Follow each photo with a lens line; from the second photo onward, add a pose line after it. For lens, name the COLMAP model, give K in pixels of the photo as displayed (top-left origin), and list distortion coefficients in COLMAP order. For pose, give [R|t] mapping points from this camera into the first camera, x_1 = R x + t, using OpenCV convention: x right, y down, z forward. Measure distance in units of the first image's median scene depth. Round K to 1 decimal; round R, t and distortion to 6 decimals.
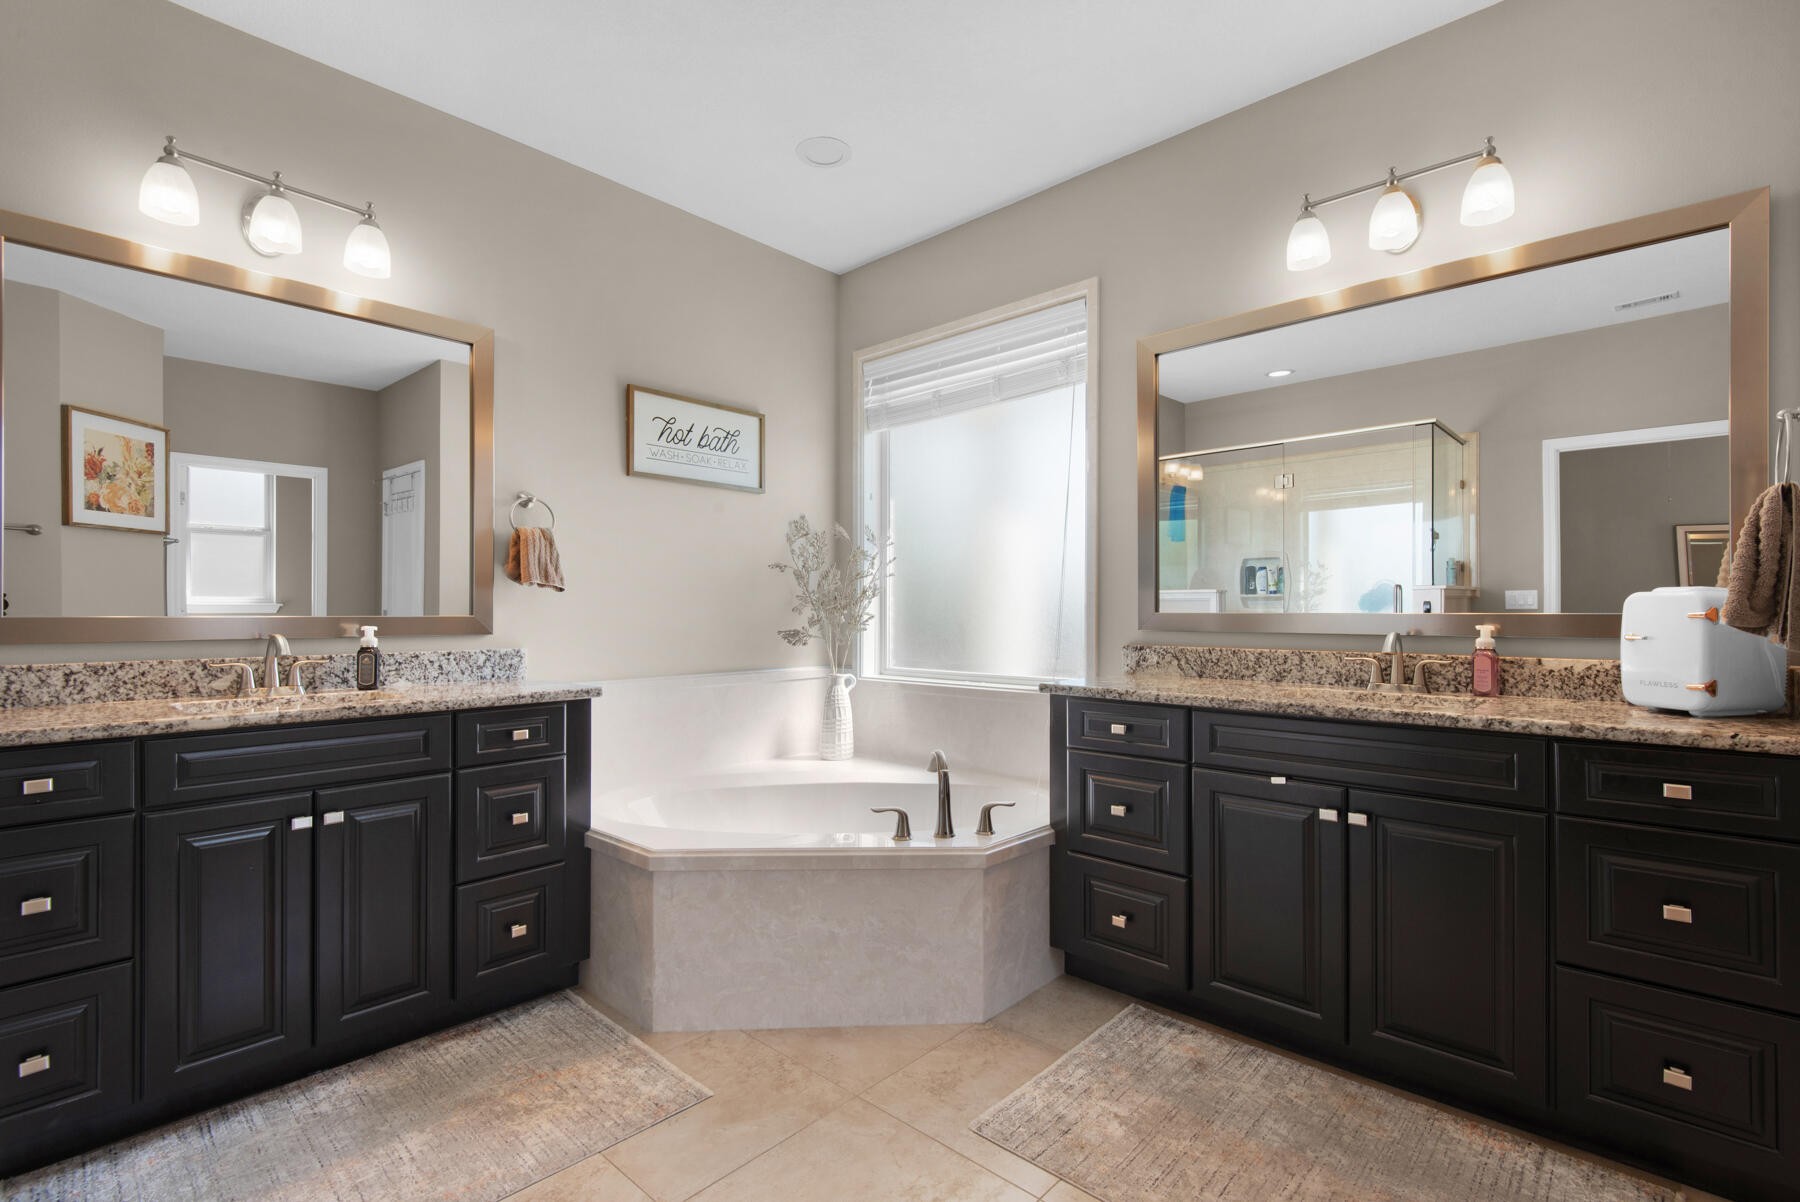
lens RADIAL K [[825.5, 0, 909.0], [0, 825.5, 606.1], [0, 0, 1]] dist [-0.011771, 0.001223]
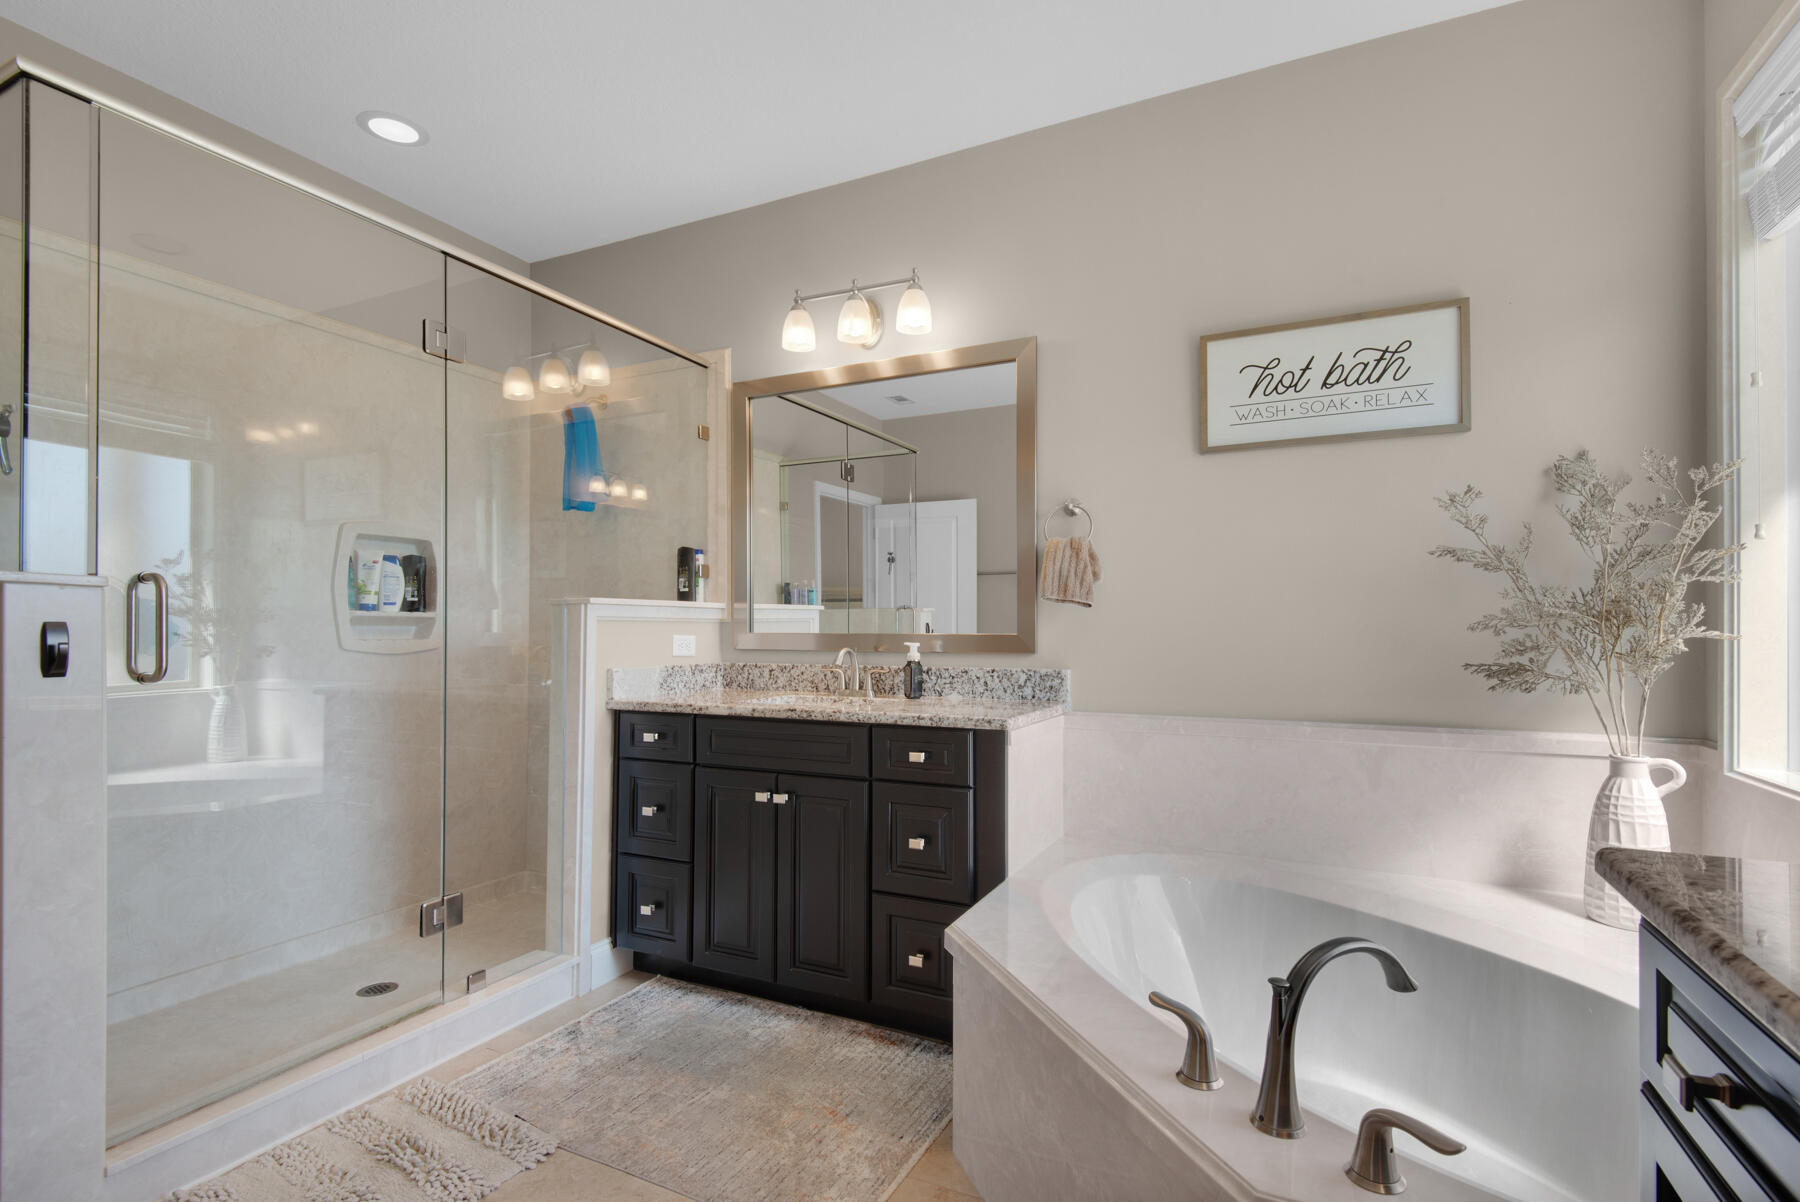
lens RADIAL K [[826.6, 0, 904.2], [0, 826.6, 618.0], [0, 0, 1]] dist [0.042900, -0.024907]
pose [[0.277441, -0.009966, -0.960691, 0.397923], [0.007547, 0.999938, -0.008193, -0.000219], [0.960713, -0.004977, 0.277499, 0.611948]]
